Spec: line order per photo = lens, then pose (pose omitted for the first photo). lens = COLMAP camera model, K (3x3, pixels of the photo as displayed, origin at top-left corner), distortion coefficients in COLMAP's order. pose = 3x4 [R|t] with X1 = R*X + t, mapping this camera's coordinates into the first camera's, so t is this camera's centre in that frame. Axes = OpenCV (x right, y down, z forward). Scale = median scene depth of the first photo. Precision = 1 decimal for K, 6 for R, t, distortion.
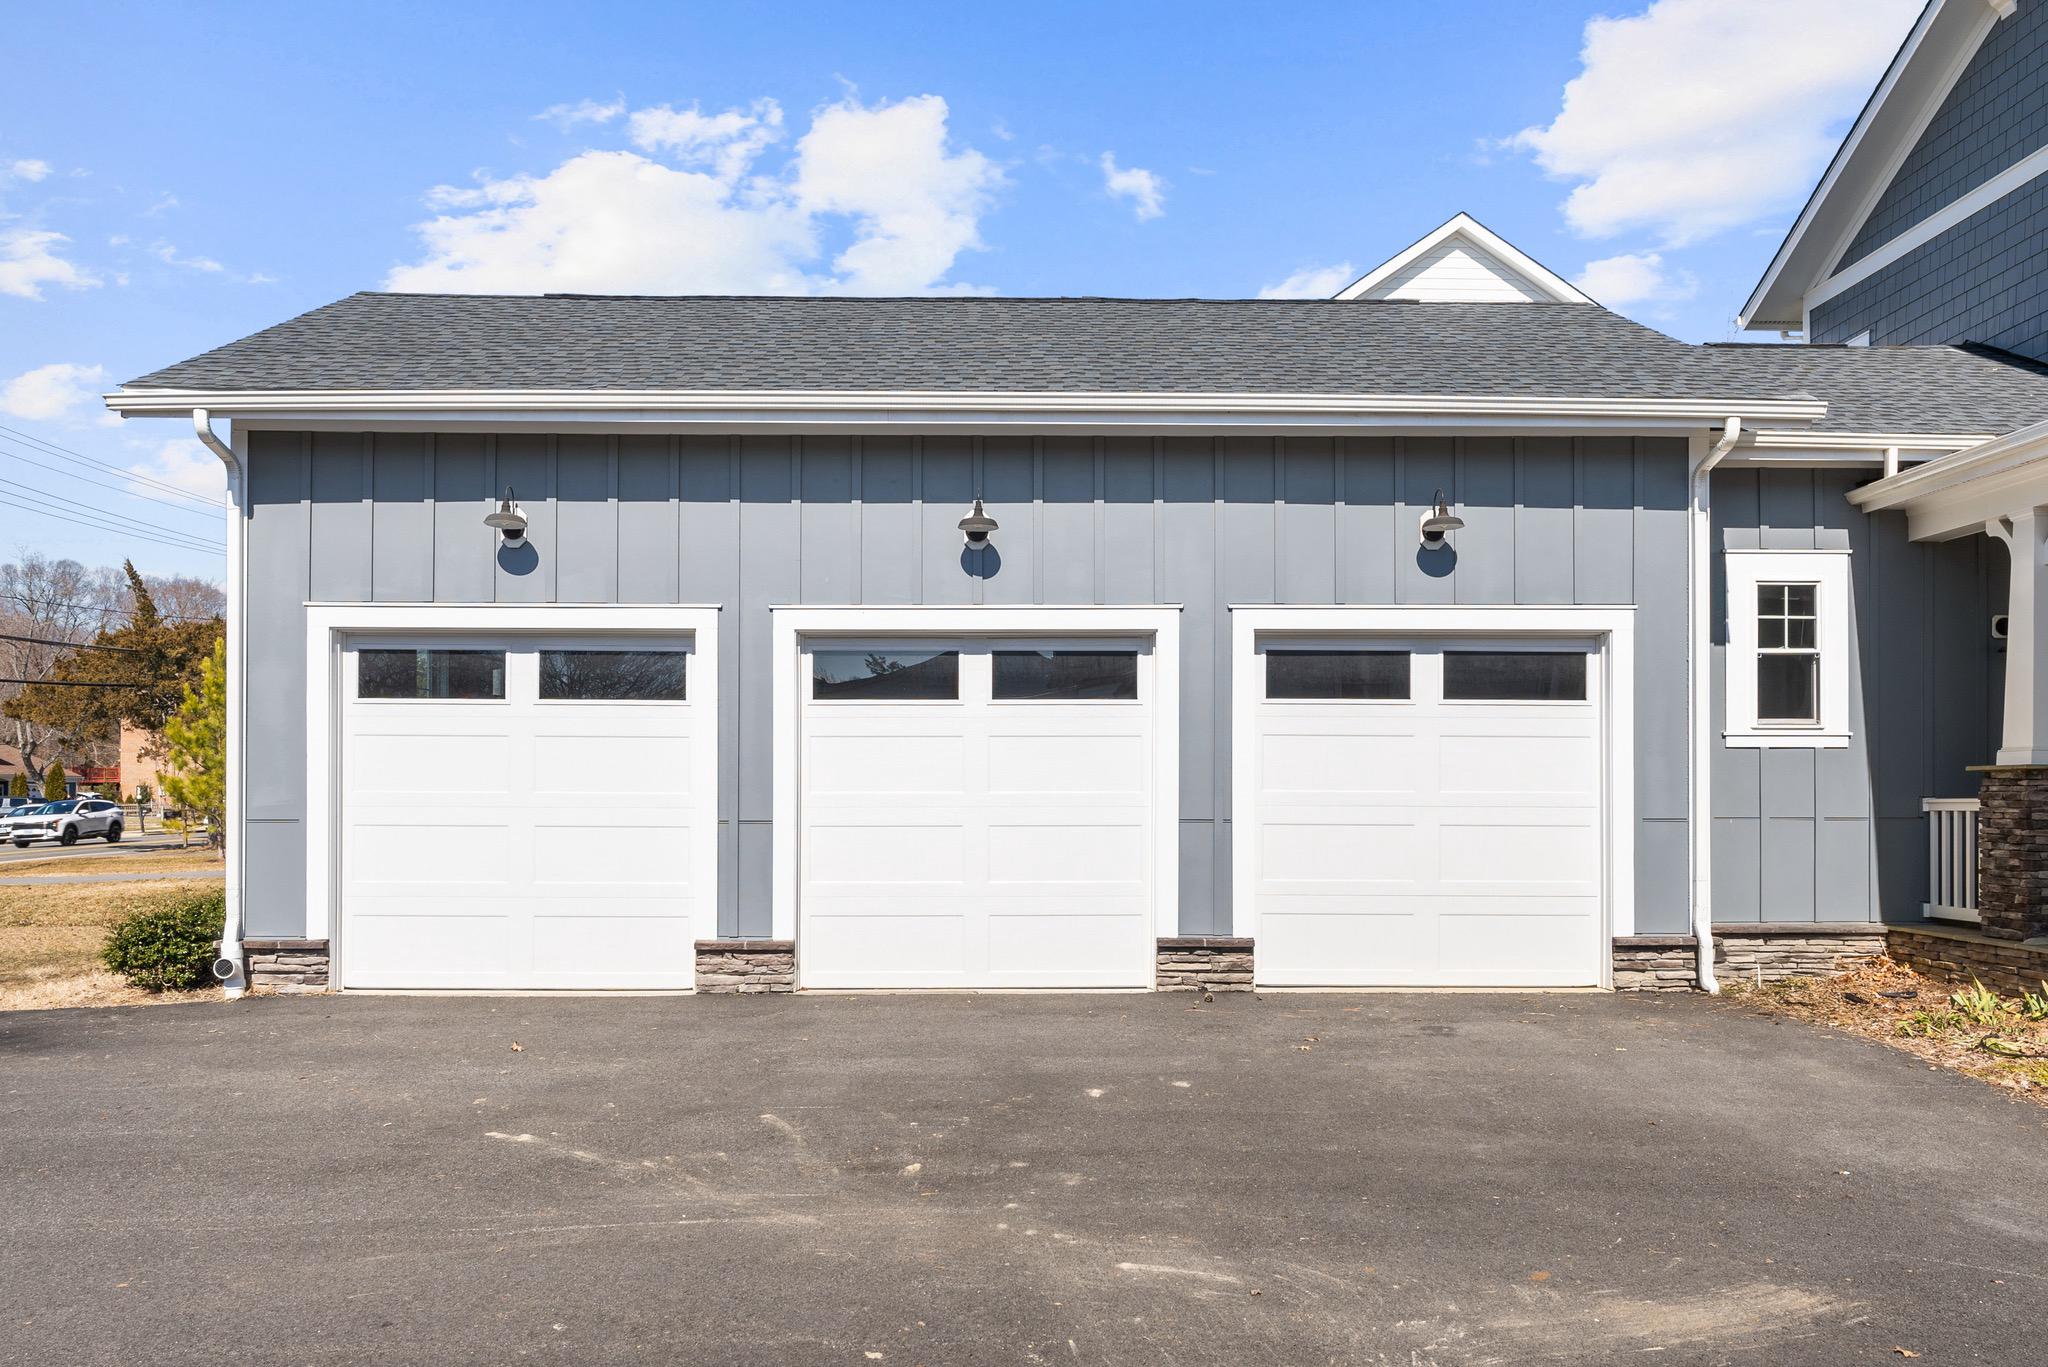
lens RADIAL K [[1510.4, 0, 1020.8], [0, 1510.4, 792.5], [0, 0, 1]] dist [-0.000238, 0.002029]
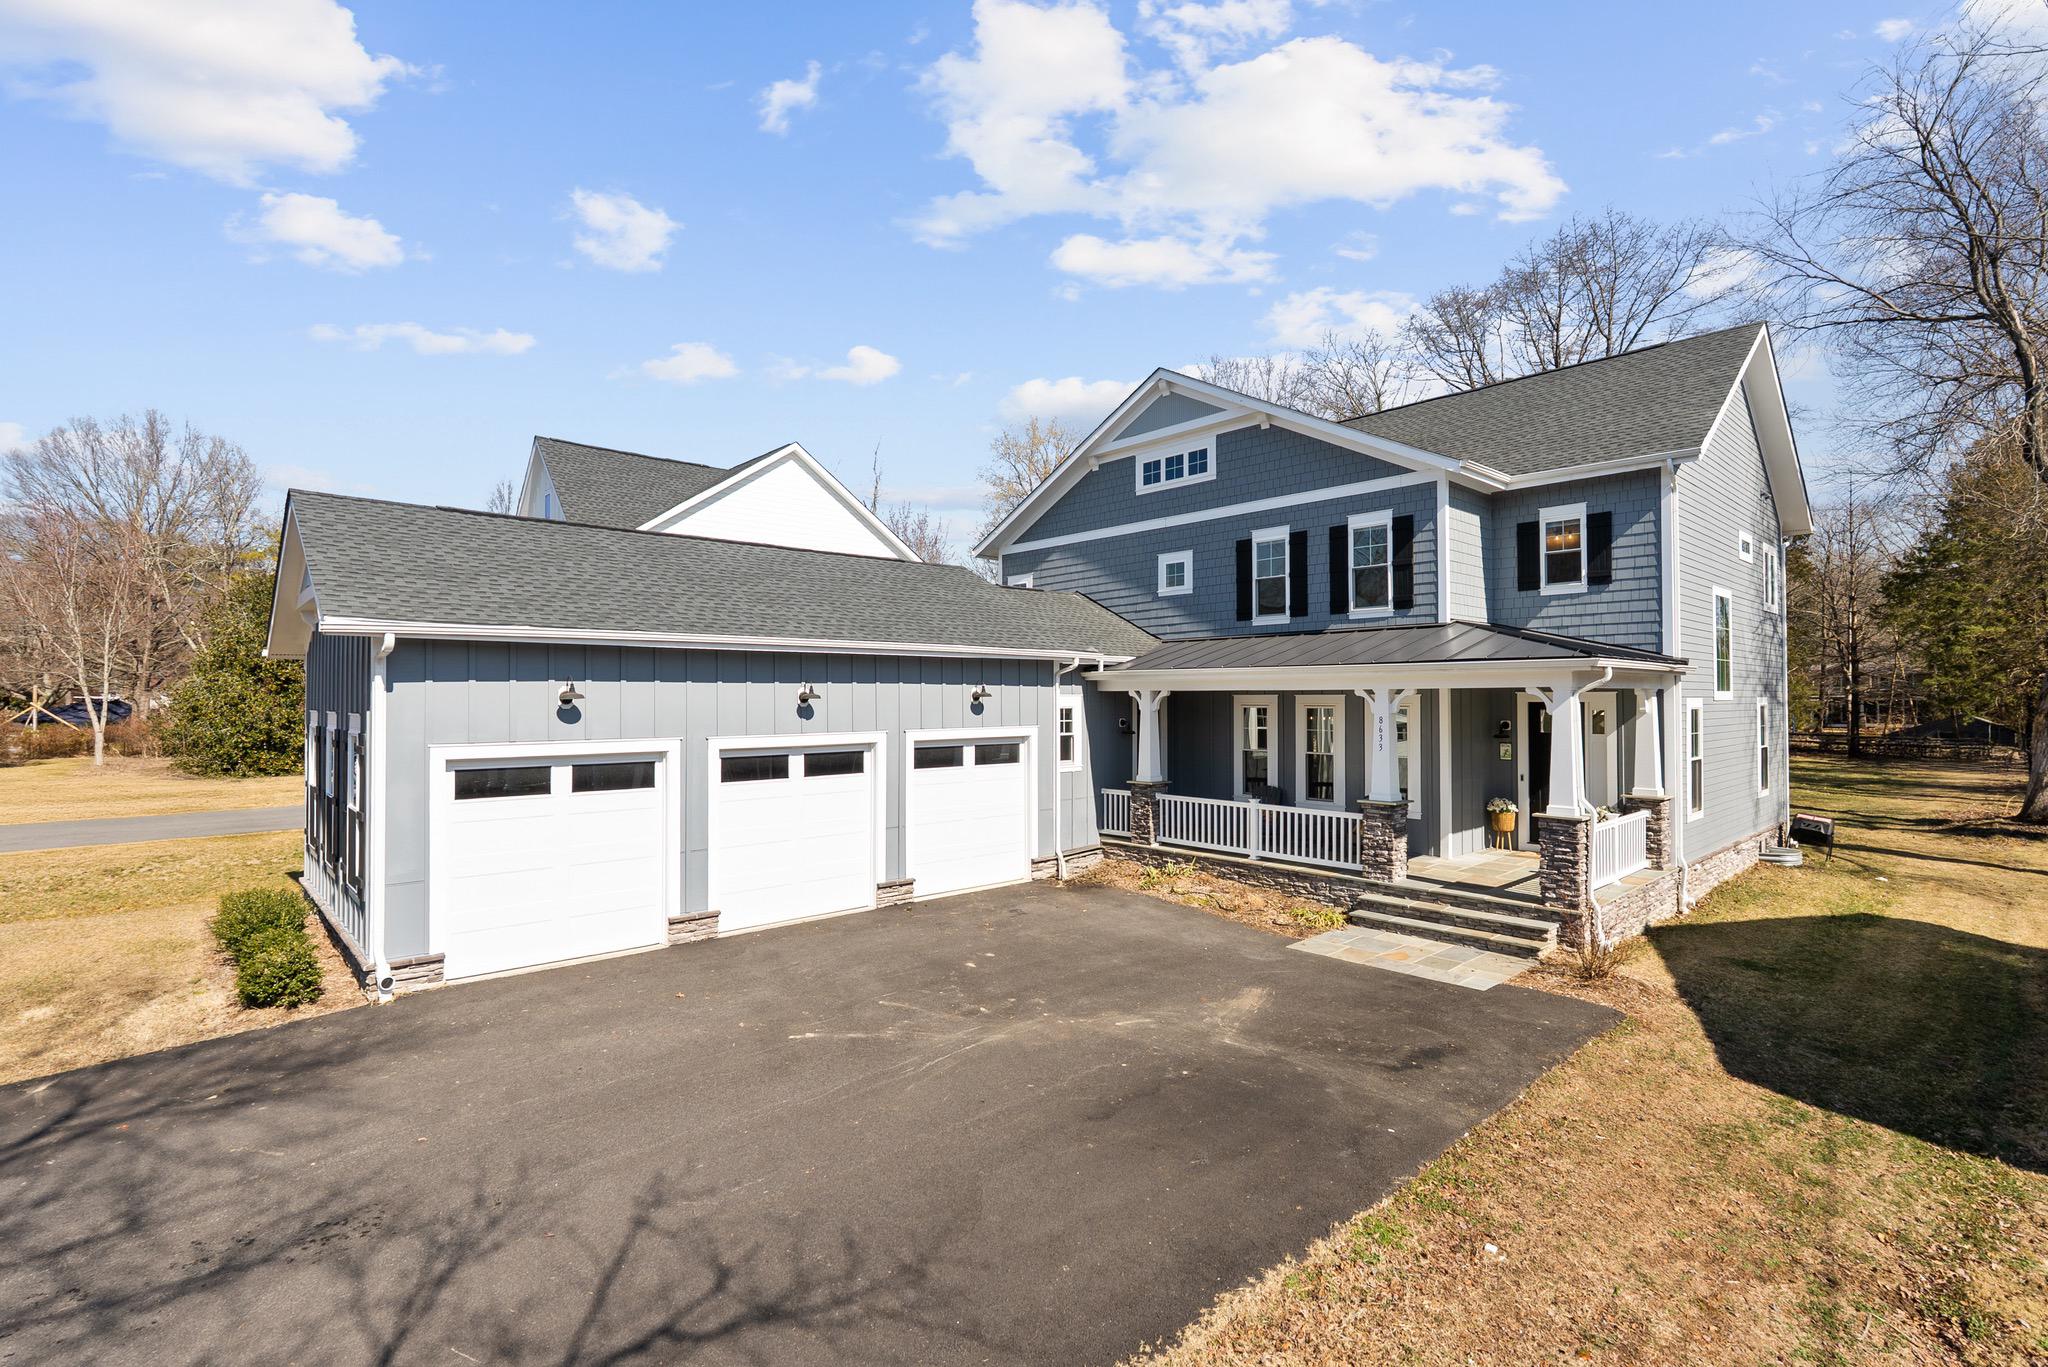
lens RADIAL K [[953.6, 0, 1029.2], [0, 953.6, 674.6], [0, 0, 1]] dist [-0.003520, -0.000275]
pose [[0.749297, 0.012727, 0.662112, -0.667331], [-0.000993, 0.999836, -0.018095, -0.182371], [-0.662234, 0.012901, 0.749186, -0.183296]]
